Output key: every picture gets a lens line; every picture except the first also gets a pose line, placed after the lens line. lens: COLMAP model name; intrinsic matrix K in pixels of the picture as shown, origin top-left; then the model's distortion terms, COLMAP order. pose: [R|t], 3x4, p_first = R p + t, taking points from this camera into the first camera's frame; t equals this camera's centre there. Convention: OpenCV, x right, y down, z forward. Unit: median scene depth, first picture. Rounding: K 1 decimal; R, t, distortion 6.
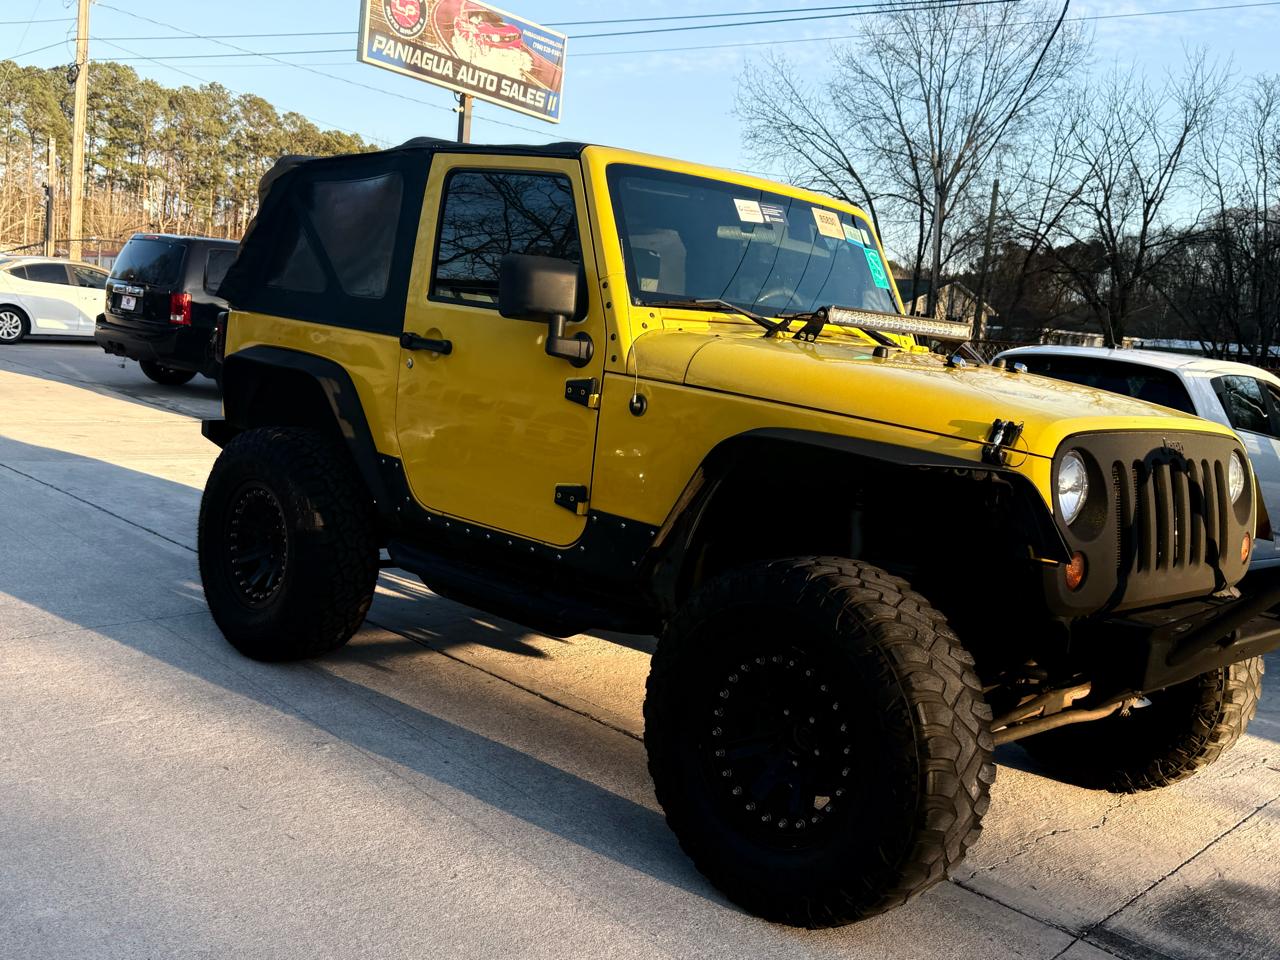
lens RADIAL K [[1275.1, 0, 623.9], [0, 1275.1, 486.0], [0, 0, 1]] dist [0.206944, -0.461116]
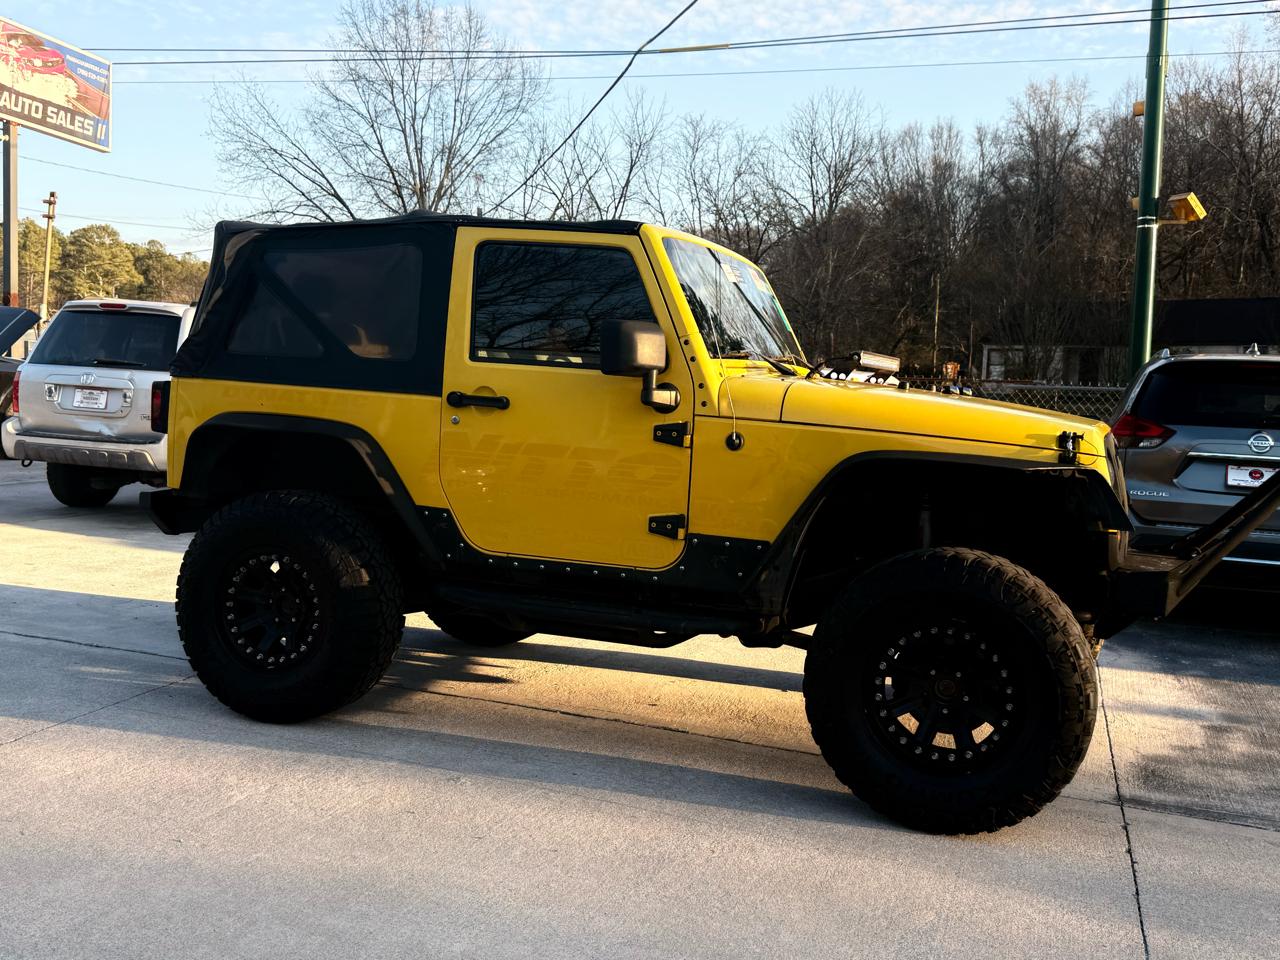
lens RADIAL K [[1275.7, 0, 630.8], [0, 1275.7, 486.9], [0, 0, 1]] dist [0.186735, -0.396613]
pose [[0.911381, -0.090288, 0.401537, -0.117438], [0.096294, 0.995339, 0.005247, -0.007739], [-0.400139, 0.033884, 0.915828, -0.010523]]
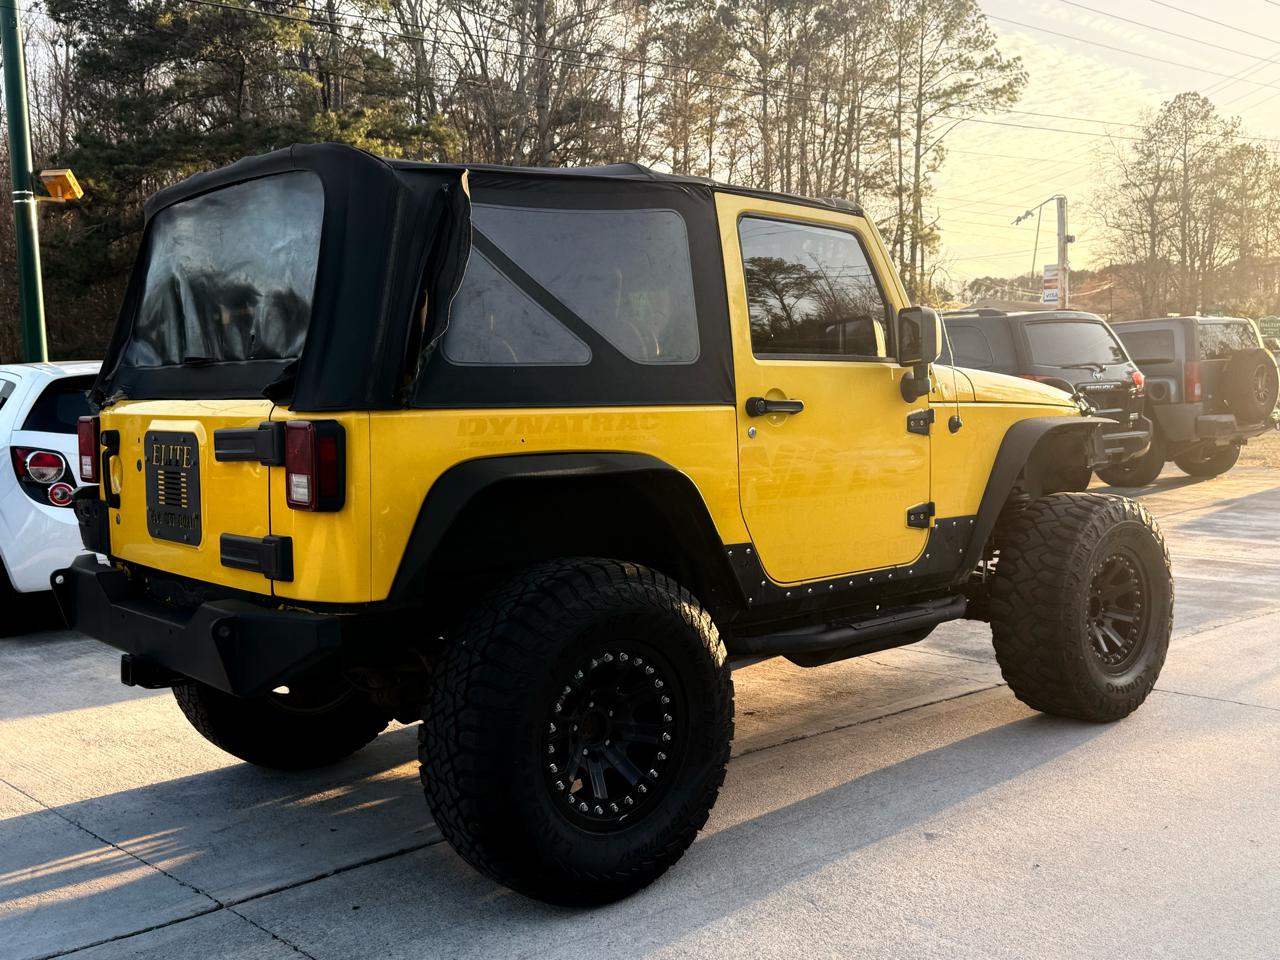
lens RADIAL K [[1274.6, 0, 638.9], [0, 1274.6, 485.0], [0, 0, 1]] dist [0.193382, -0.420835]
pose [[0.059756, -0.179318, 0.981975, -0.258985], [0.153682, 0.973657, 0.168447, -0.054953], [-0.986312, 0.140846, 0.085740, 0.252127]]
